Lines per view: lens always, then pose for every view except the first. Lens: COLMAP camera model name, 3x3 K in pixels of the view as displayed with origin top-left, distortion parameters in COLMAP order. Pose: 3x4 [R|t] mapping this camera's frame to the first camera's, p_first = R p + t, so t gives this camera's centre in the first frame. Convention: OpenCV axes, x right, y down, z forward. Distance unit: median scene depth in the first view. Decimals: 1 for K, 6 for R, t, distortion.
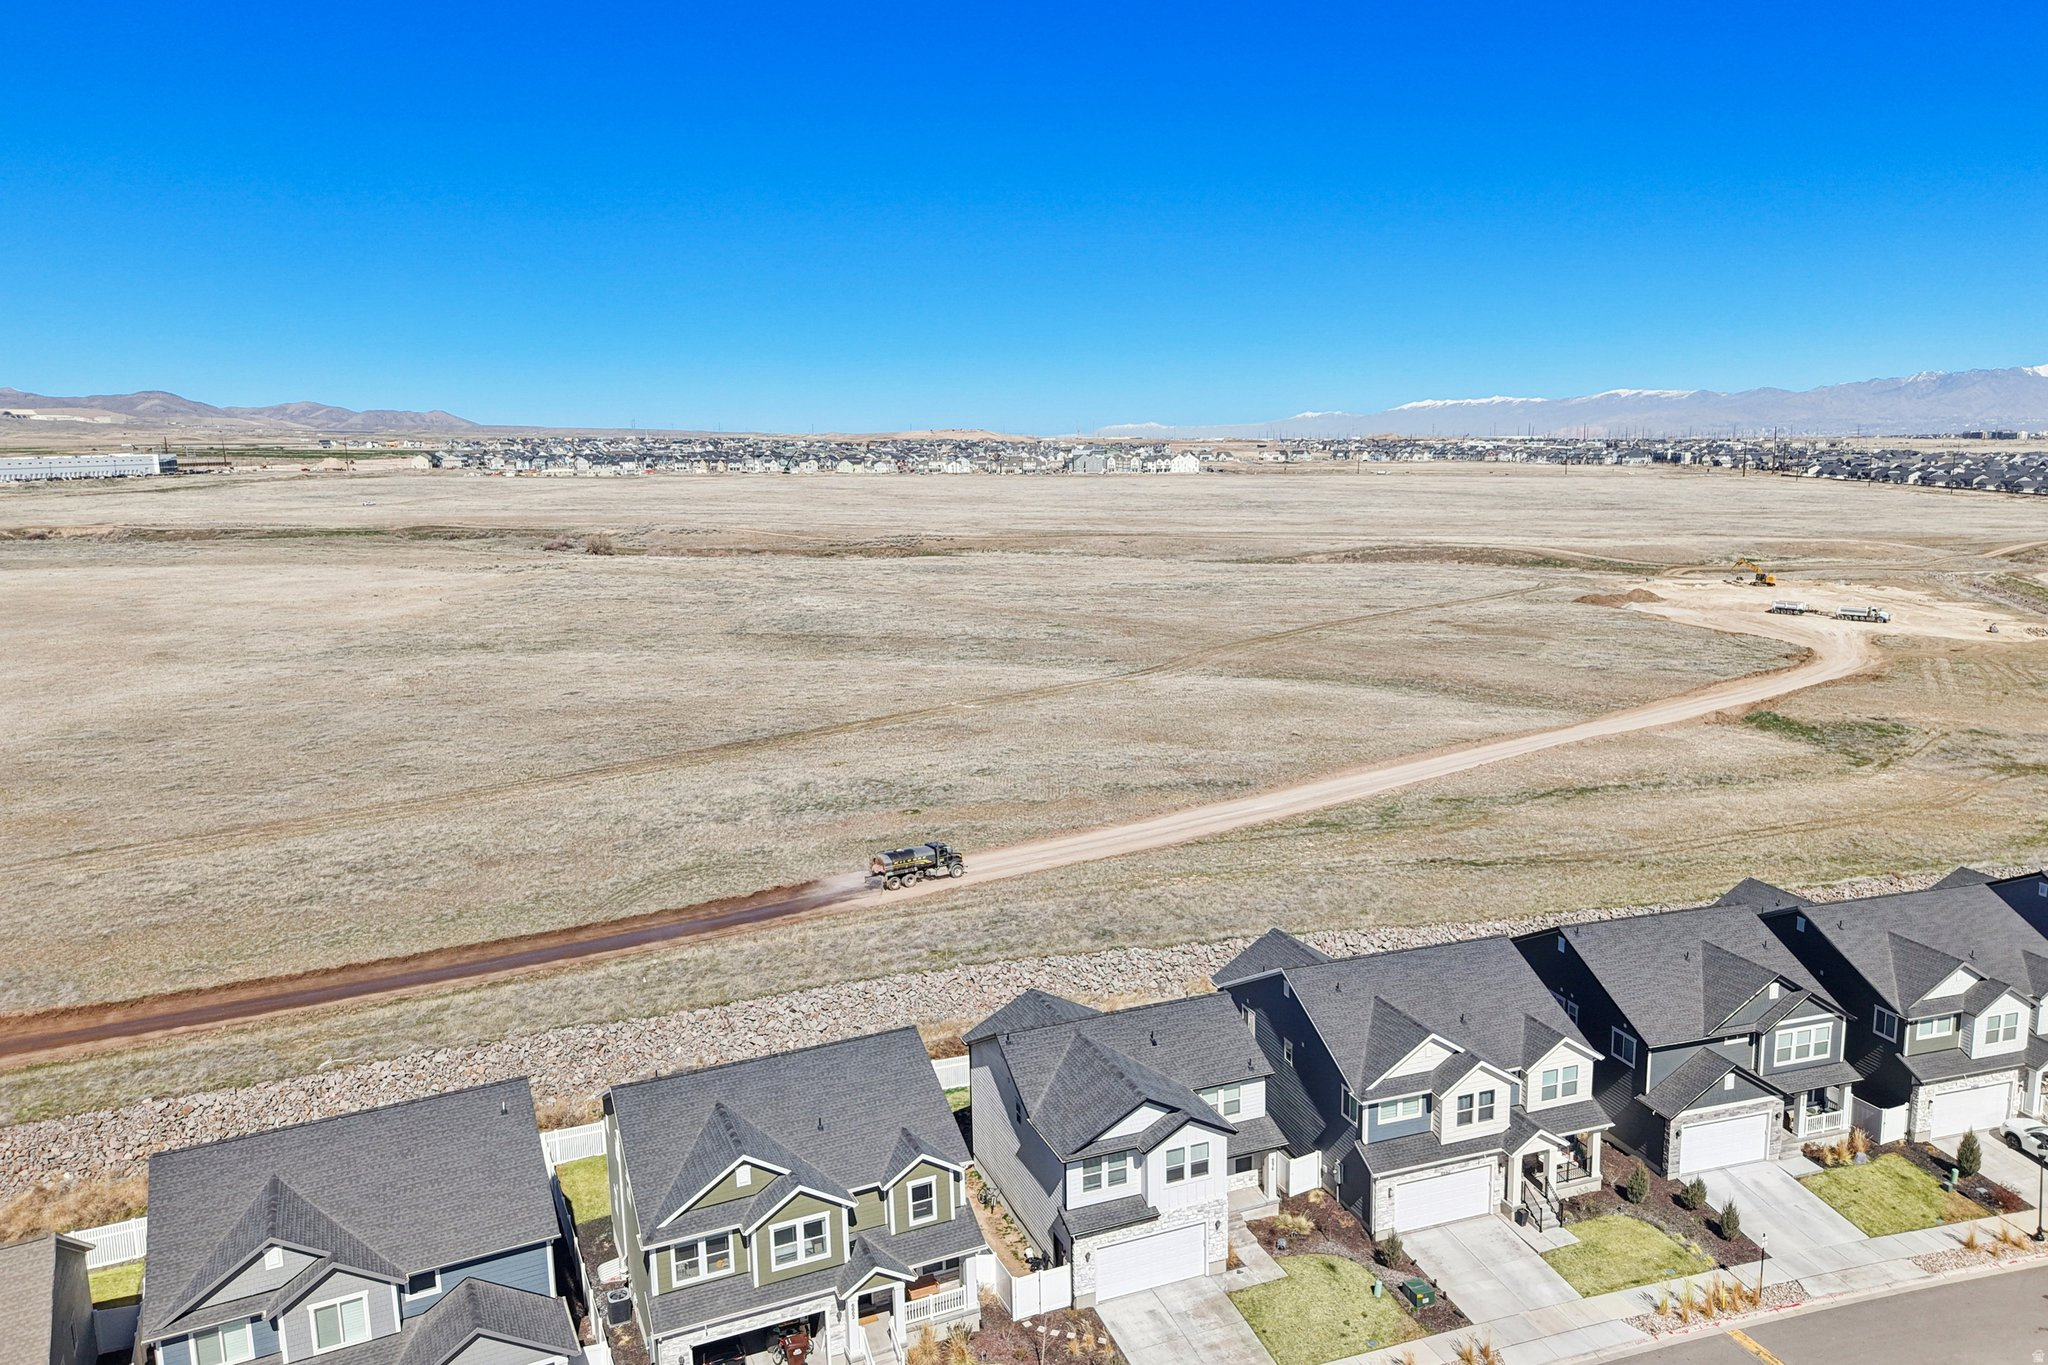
lens RADIAL K [[1384.2, 0, 1042.4], [0, 1384.2, 729.2], [0, 0, 1]] dist [0.031577, -0.034852]
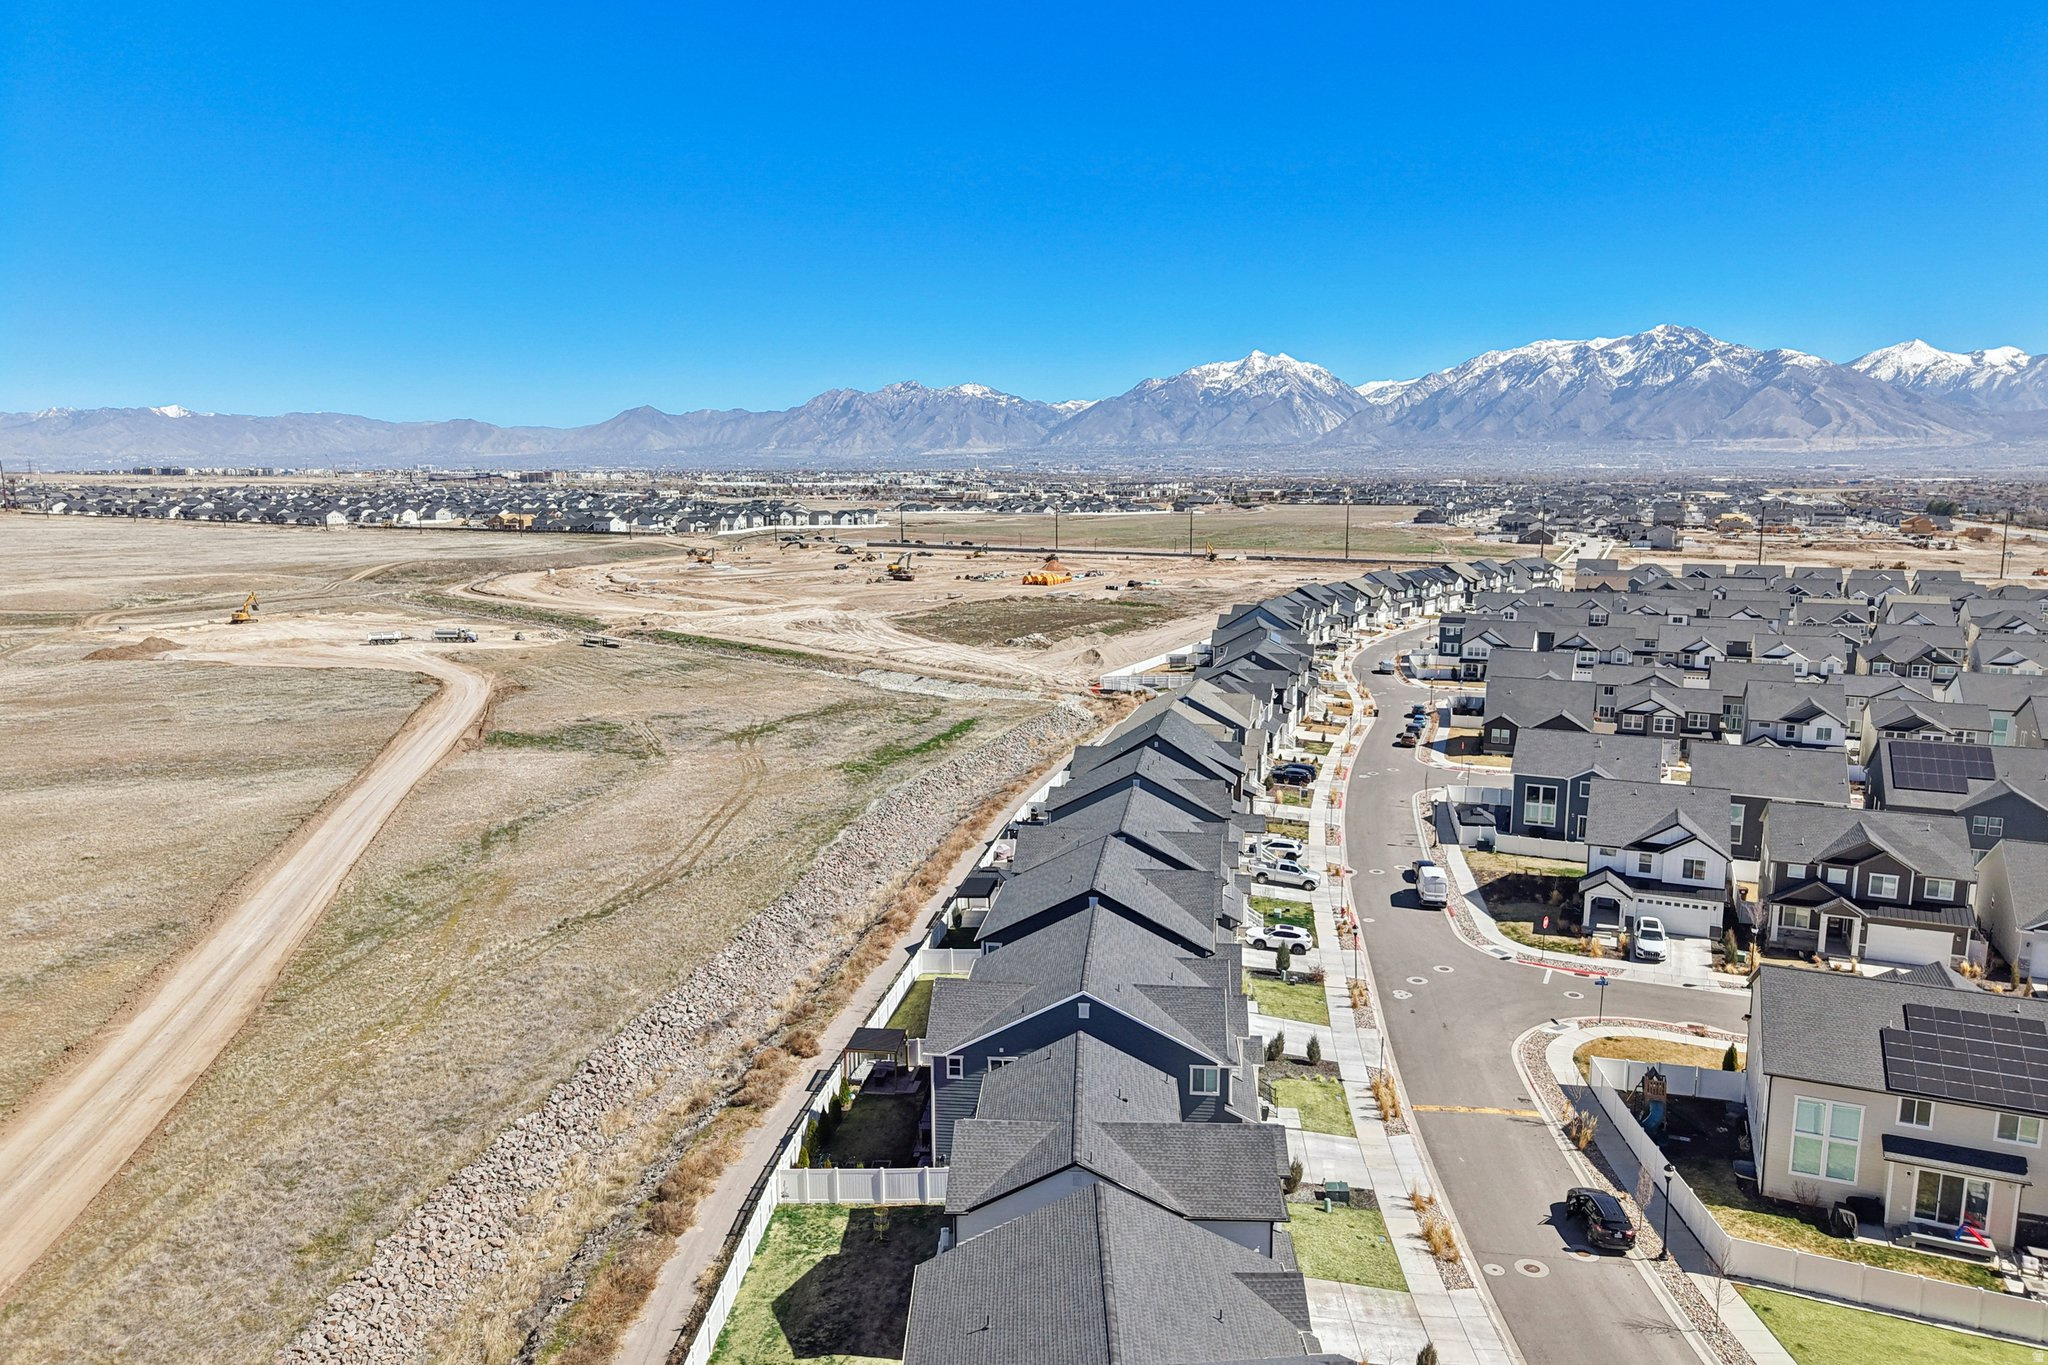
lens RADIAL K [[1384.2, 0, 1010.5], [0, 1384.2, 674.4], [0, 0, 1]] dist [0.031577, -0.034852]
pose [[0.399839, -0.126387, 0.907830, -0.749590], [0.183622, 0.981414, 0.055758, -0.120626], [-0.898004, 0.144403, 0.415615, 0.620809]]
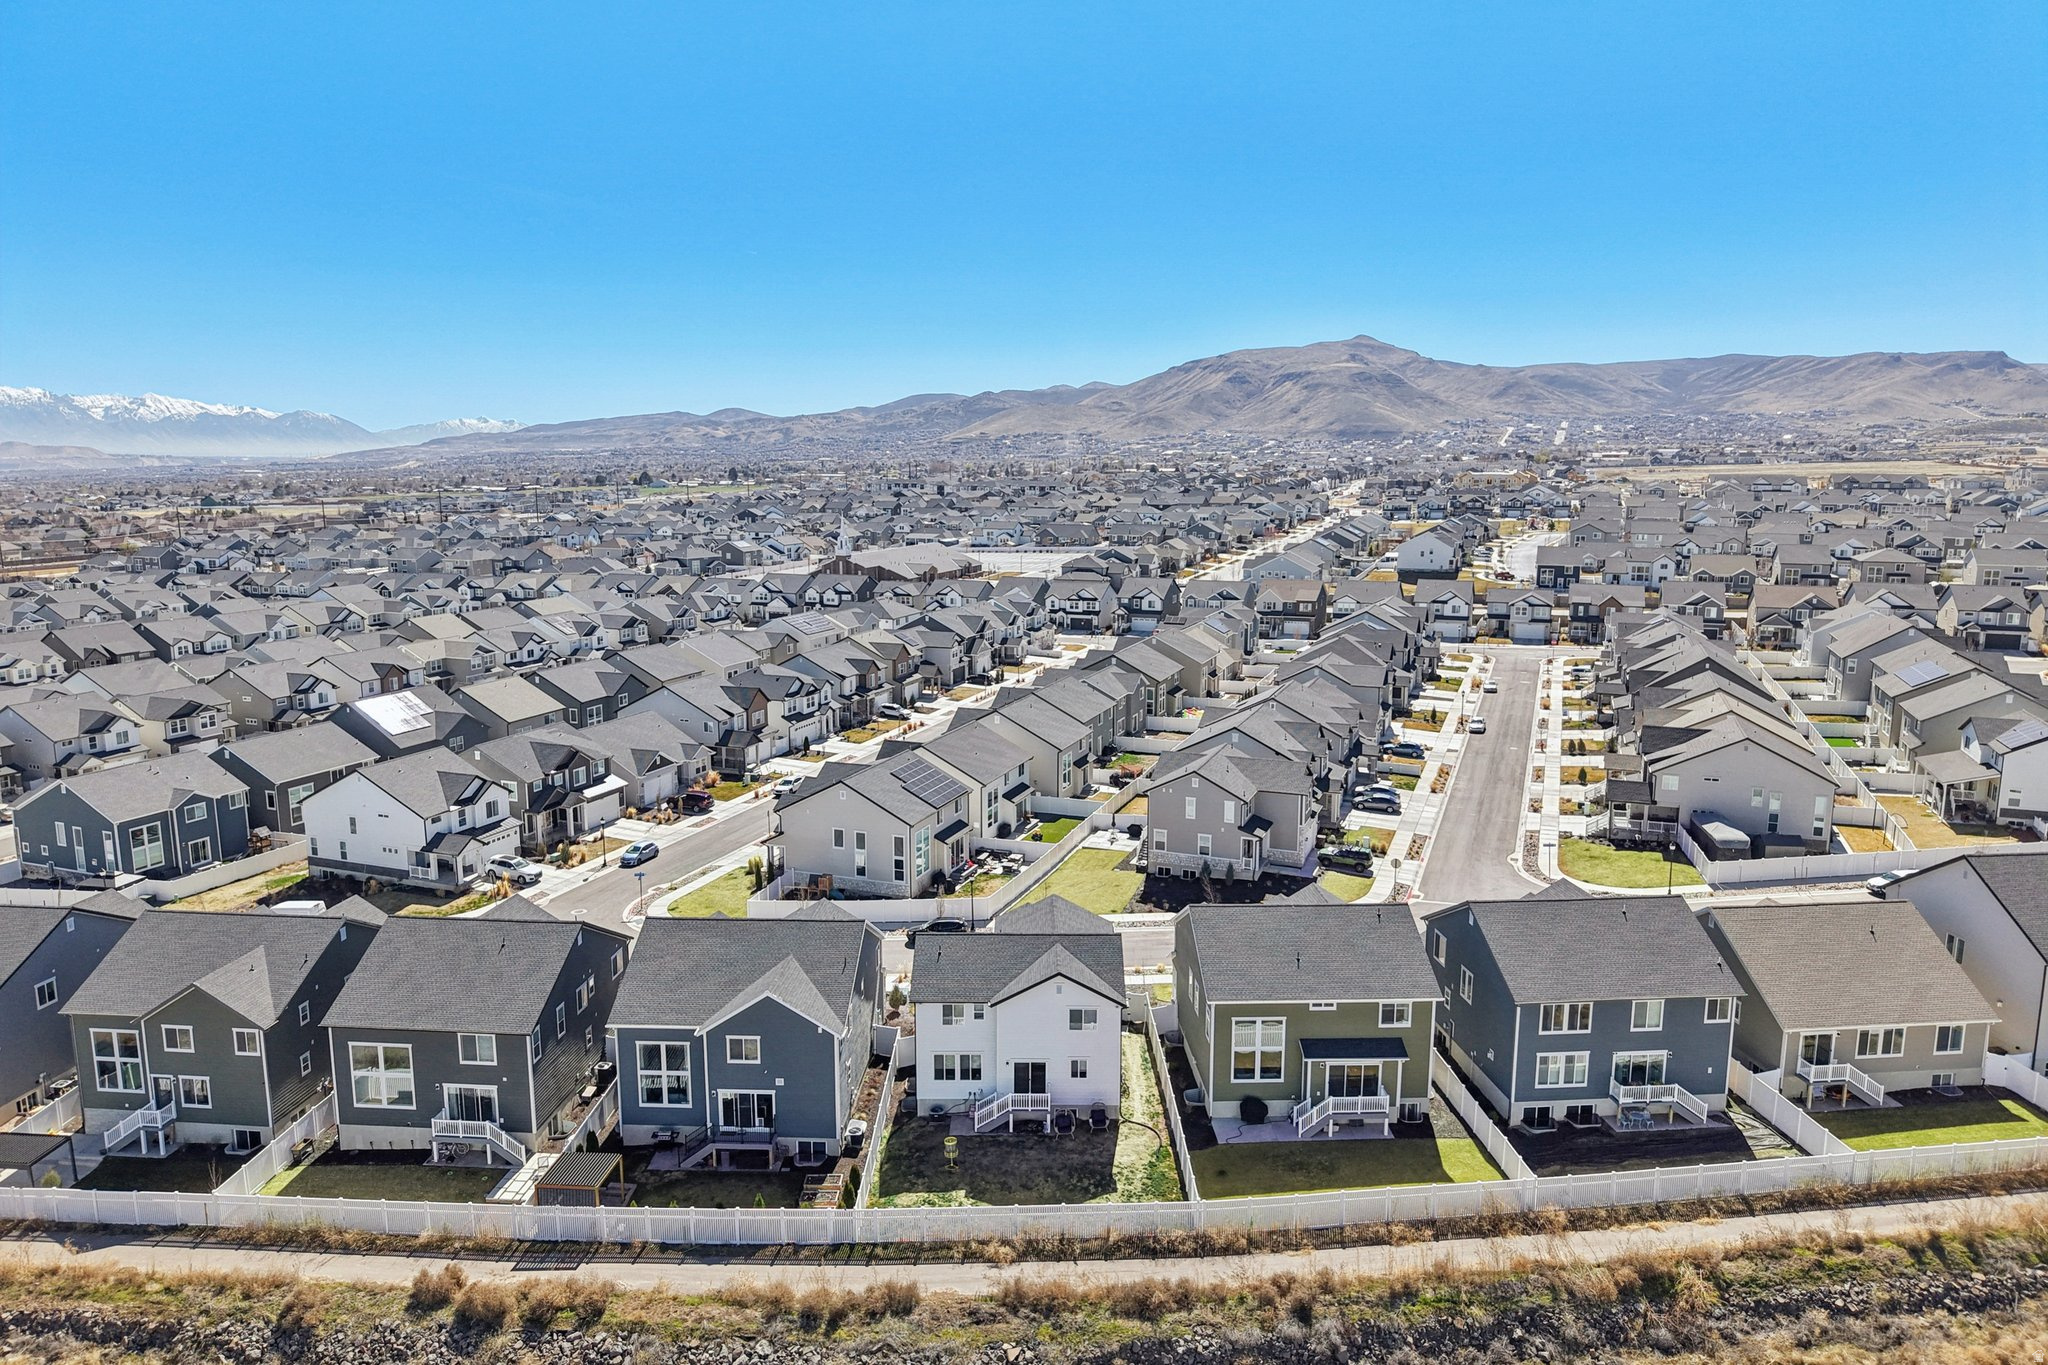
lens RADIAL K [[1384.2, 0, 1033.8], [0, 1384.2, 693.4], [0, 0, 1]] dist [0.031577, -0.034852]
pose [[-0.940890, -0.034704, 0.336931, -0.360980], [0.091884, 0.931286, 0.352511, -0.424068], [-0.326012, 0.362633, -0.873048, 1.985690]]
